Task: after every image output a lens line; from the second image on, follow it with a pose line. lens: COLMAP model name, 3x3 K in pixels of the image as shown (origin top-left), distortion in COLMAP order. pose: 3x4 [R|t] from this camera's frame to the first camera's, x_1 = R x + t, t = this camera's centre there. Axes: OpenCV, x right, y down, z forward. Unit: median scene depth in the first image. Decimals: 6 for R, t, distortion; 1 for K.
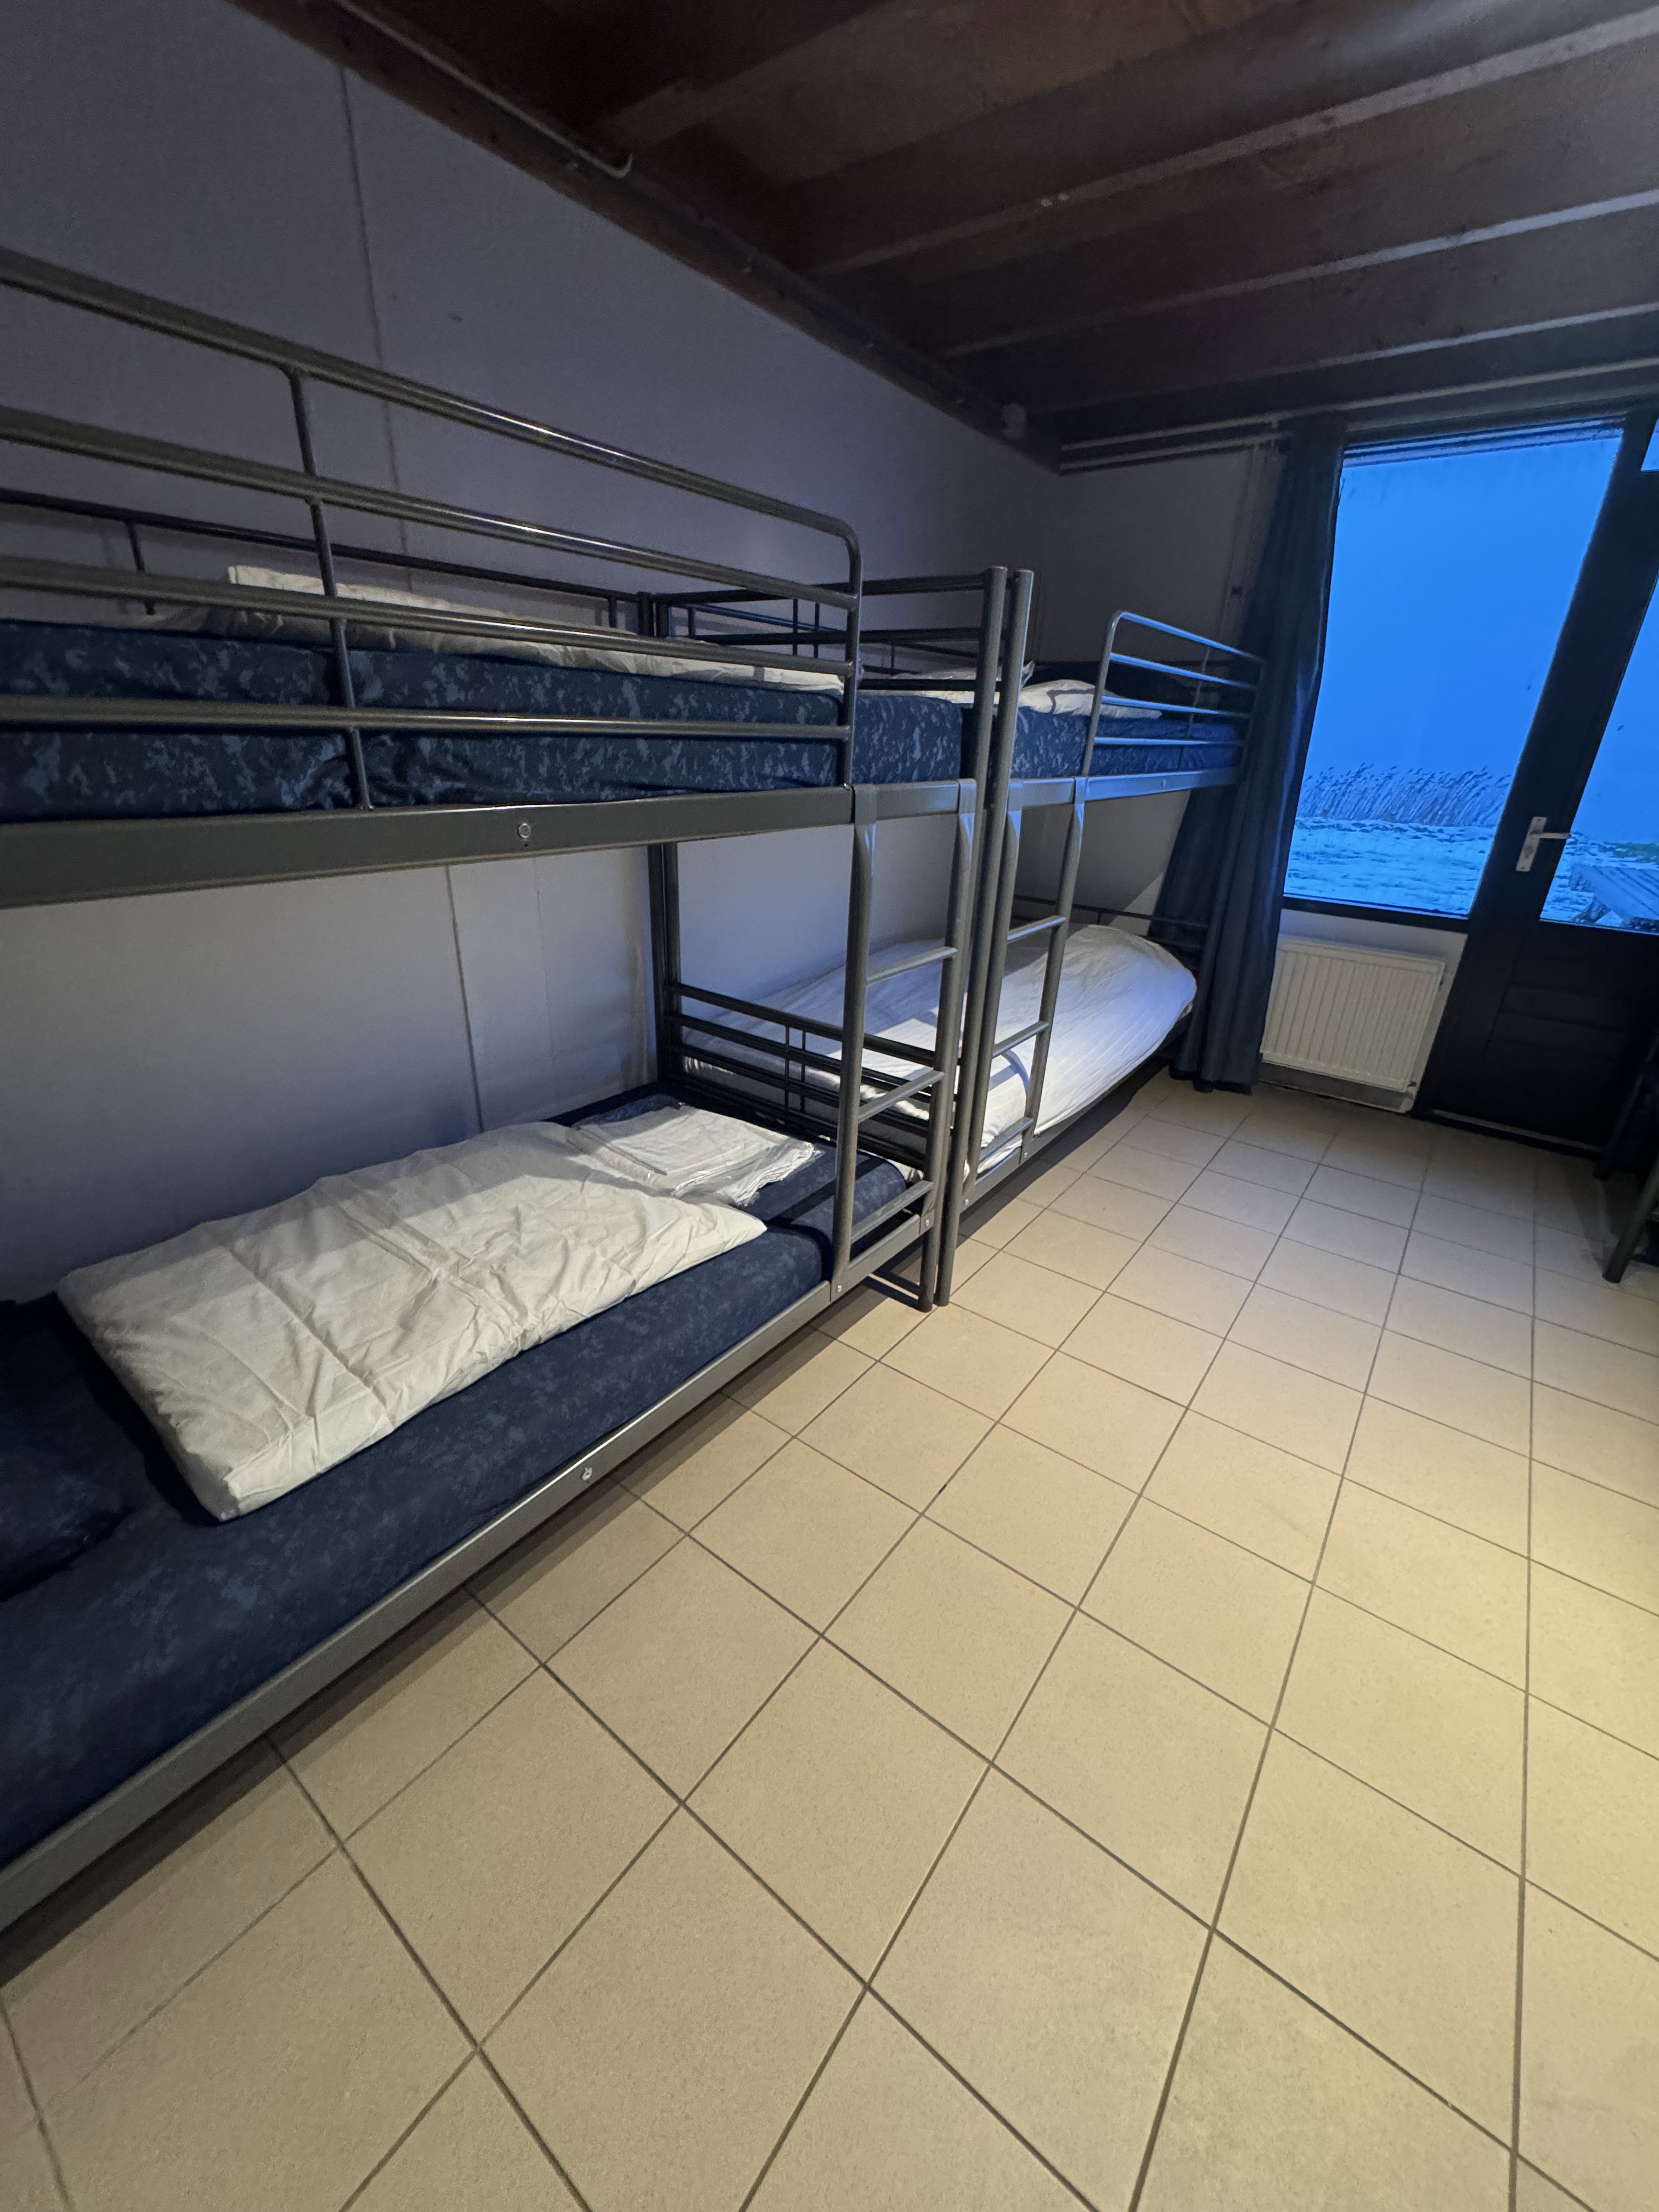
lens RADIAL K [[875.7, 0, 829.5], [0, 875.7, 1106.0], [0, 0, 1]] dist [0.001524, -0.002877]
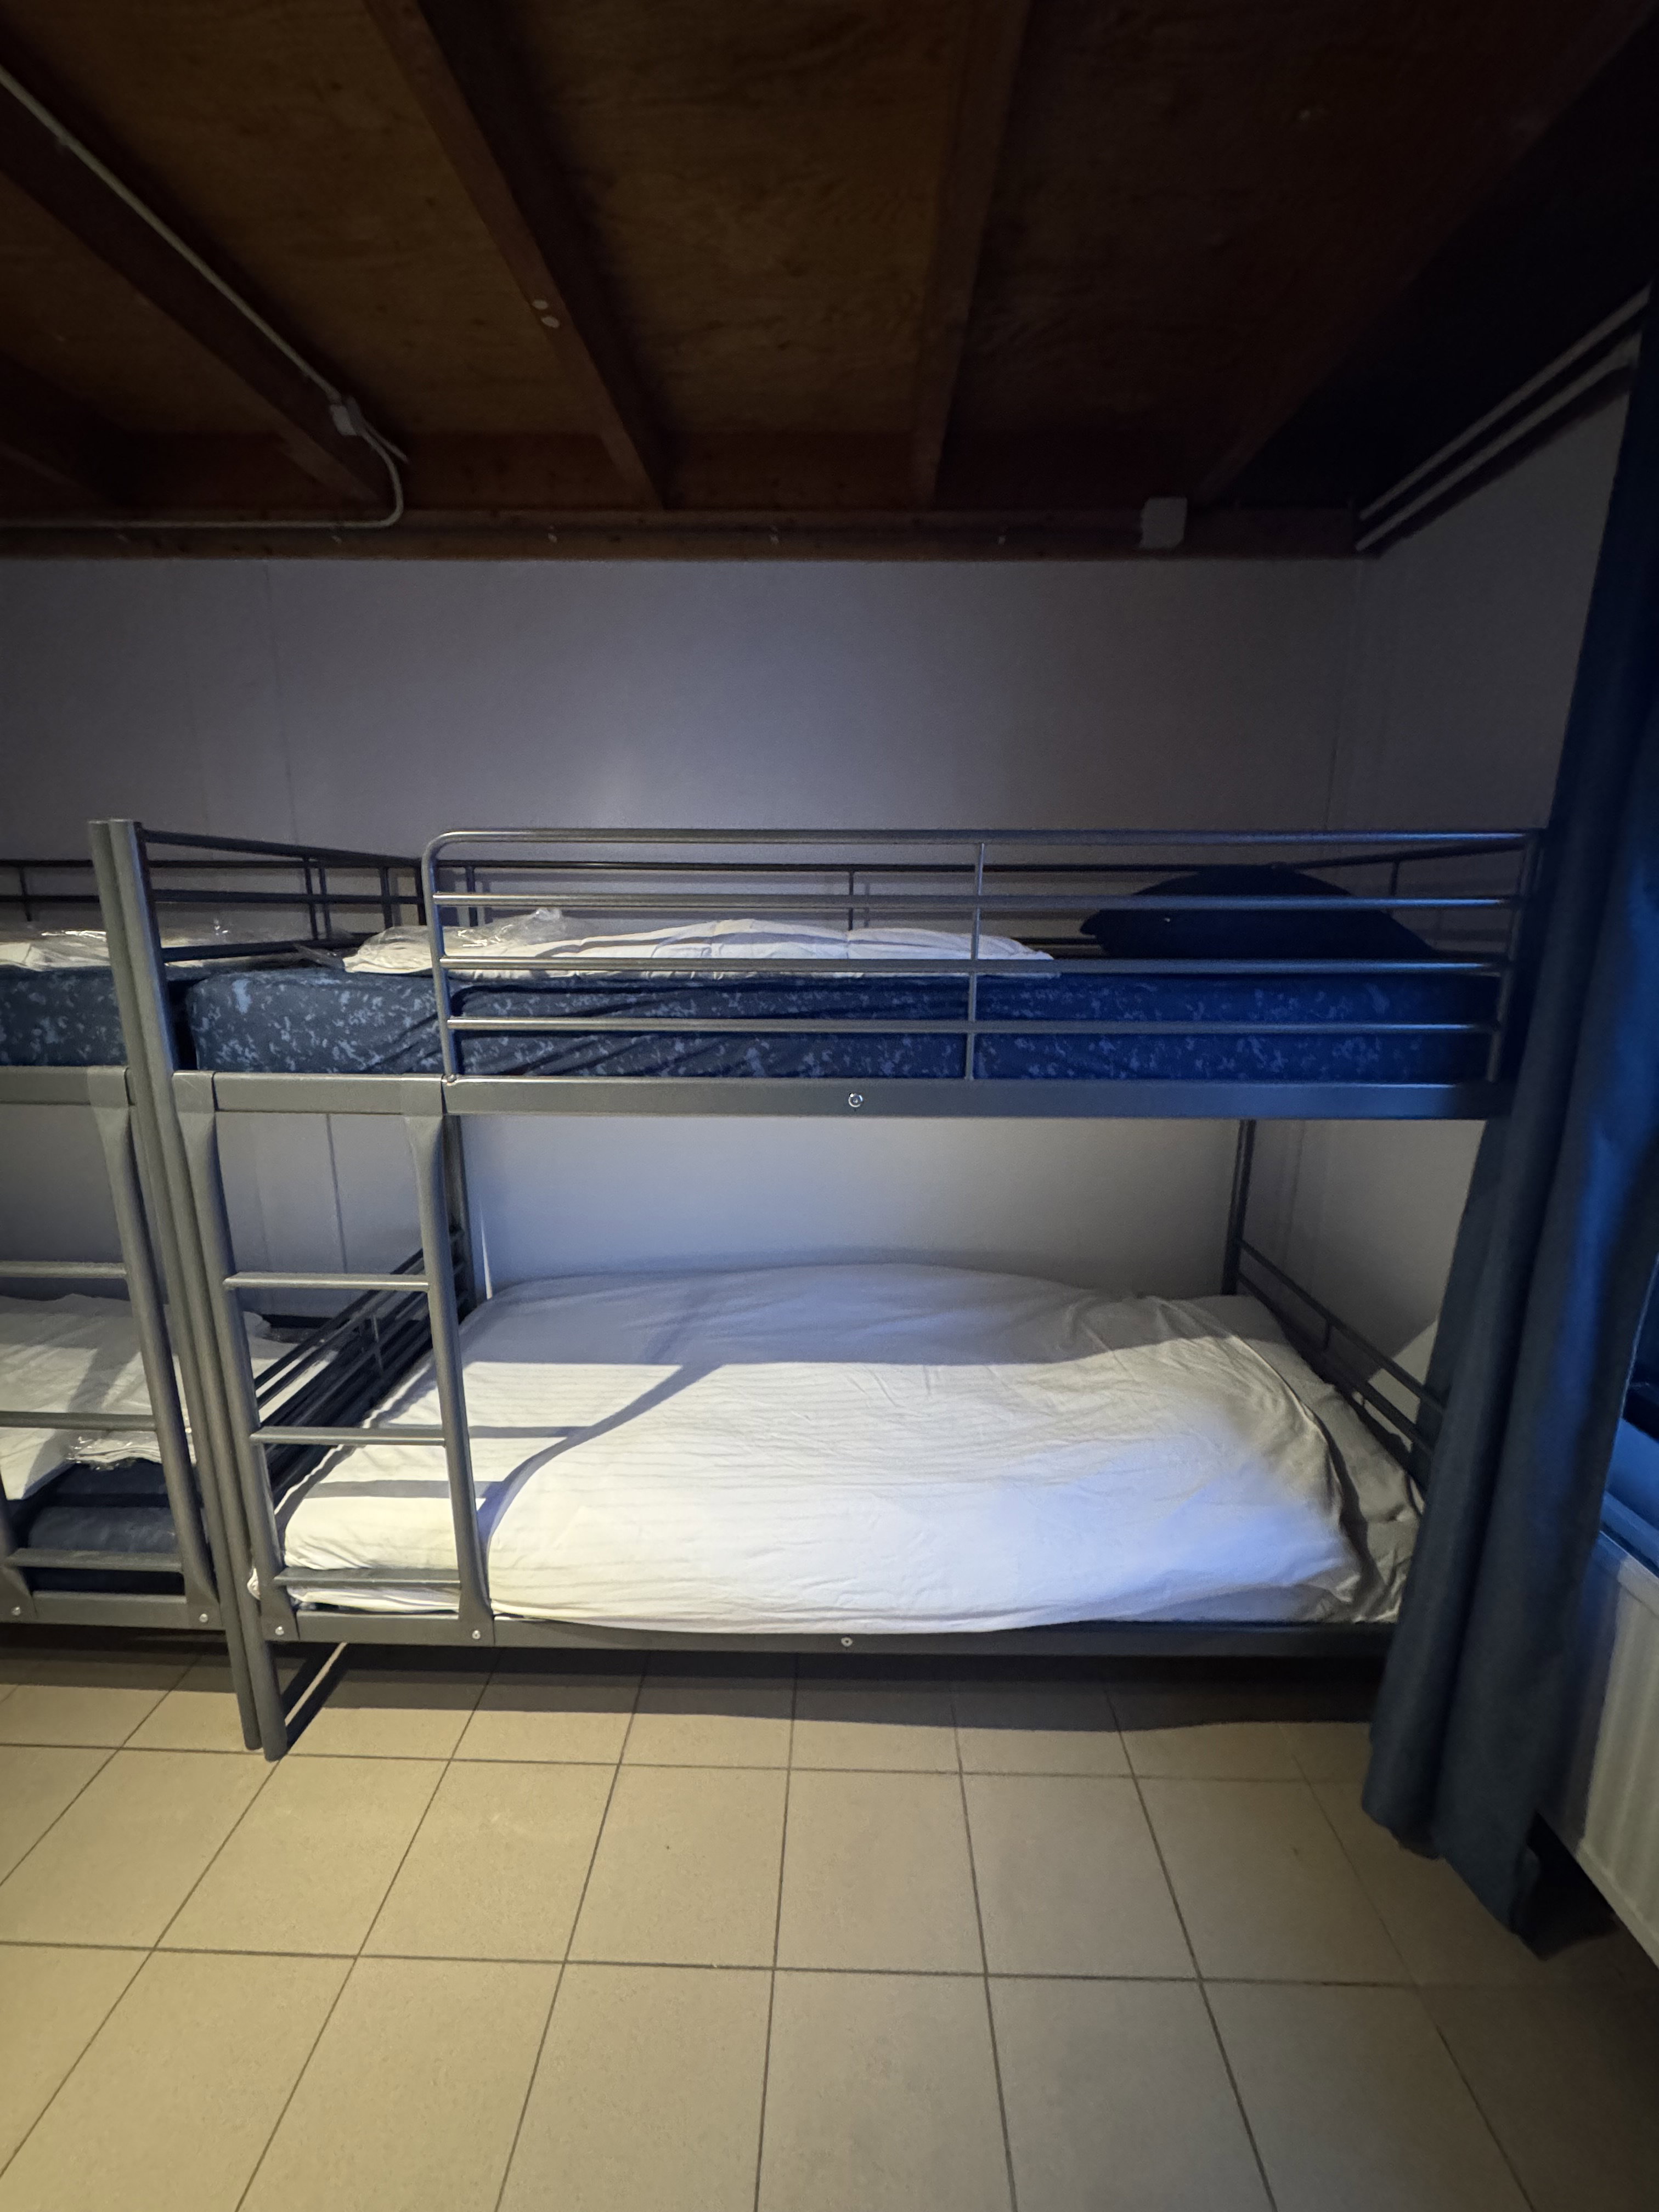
lens RADIAL K [[875.7, 0, 829.5], [0, 875.7, 1106.0], [0, 0, 1]] dist [0.001524, -0.002877]
pose [[0.587669, 0.147094, -0.795618, 0.896232], [-0.311048, 0.948840, -0.054328, -0.380774], [0.746923, 0.279402, 0.603357, 0.777438]]
